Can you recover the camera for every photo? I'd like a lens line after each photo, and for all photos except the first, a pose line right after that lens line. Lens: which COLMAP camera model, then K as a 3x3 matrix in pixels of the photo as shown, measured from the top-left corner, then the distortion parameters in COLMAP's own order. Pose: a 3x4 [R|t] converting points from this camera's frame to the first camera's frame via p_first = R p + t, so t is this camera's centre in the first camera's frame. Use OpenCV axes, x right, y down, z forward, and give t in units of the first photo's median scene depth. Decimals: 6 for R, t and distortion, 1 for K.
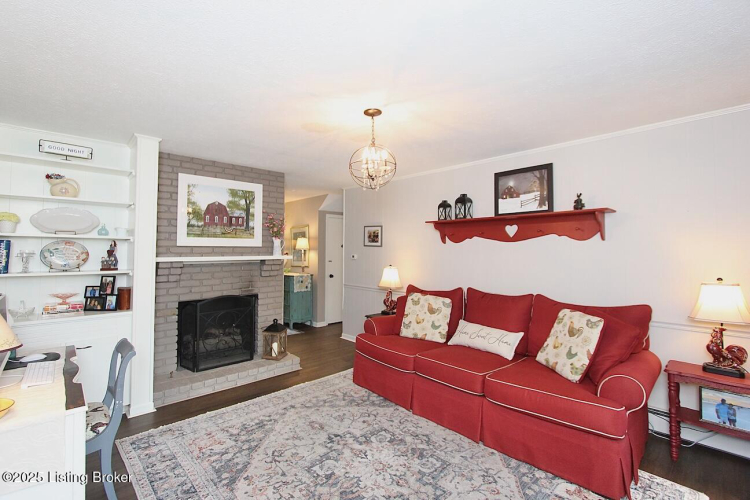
lens RADIAL K [[341.1, 0, 375.2], [0, 341.1, 245.1], [0, 0, 1]] dist [-0.011383, -0.000419]
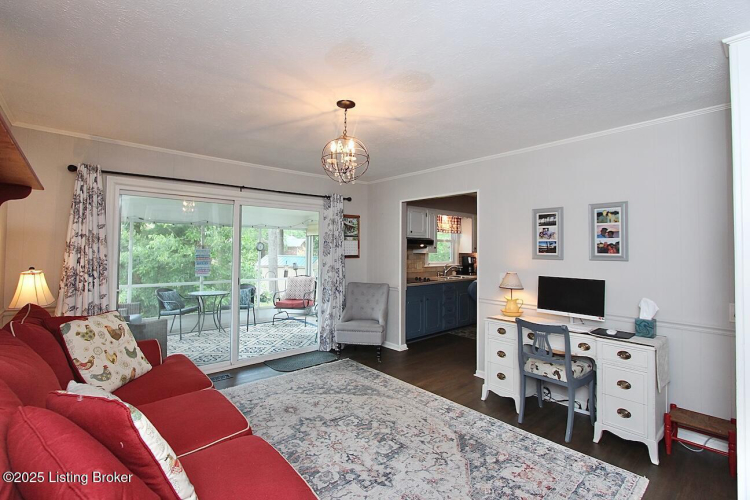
lens RADIAL K [[350.6, 0, 372.0], [0, 350.6, 248.4], [0, 0, 1]] dist [-0.003385, -0.000291]
pose [[-0.998591, -0.011748, 0.051742, -0.097384], [-0.012705, 0.999753, -0.018210, 0.029736], [-0.051516, -0.018842, -0.998494, 1.392969]]
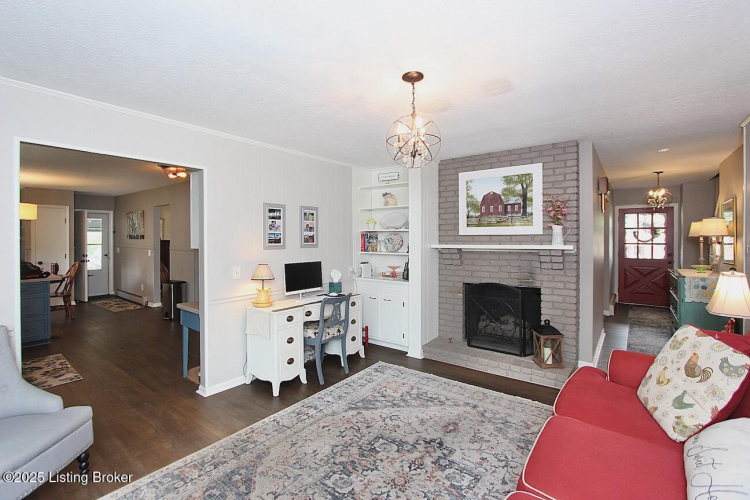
lens RADIAL K [[346.5, 0, 369.2], [0, 346.5, 246.4], [0, 0, 1]] dist [-0.003649, -0.000043]
pose [[0.157271, 0.021403, -0.987324, 0.582904], [0.018198, 0.999533, 0.024566, 0.006555], [0.987388, -0.021831, 0.156808, 0.522362]]
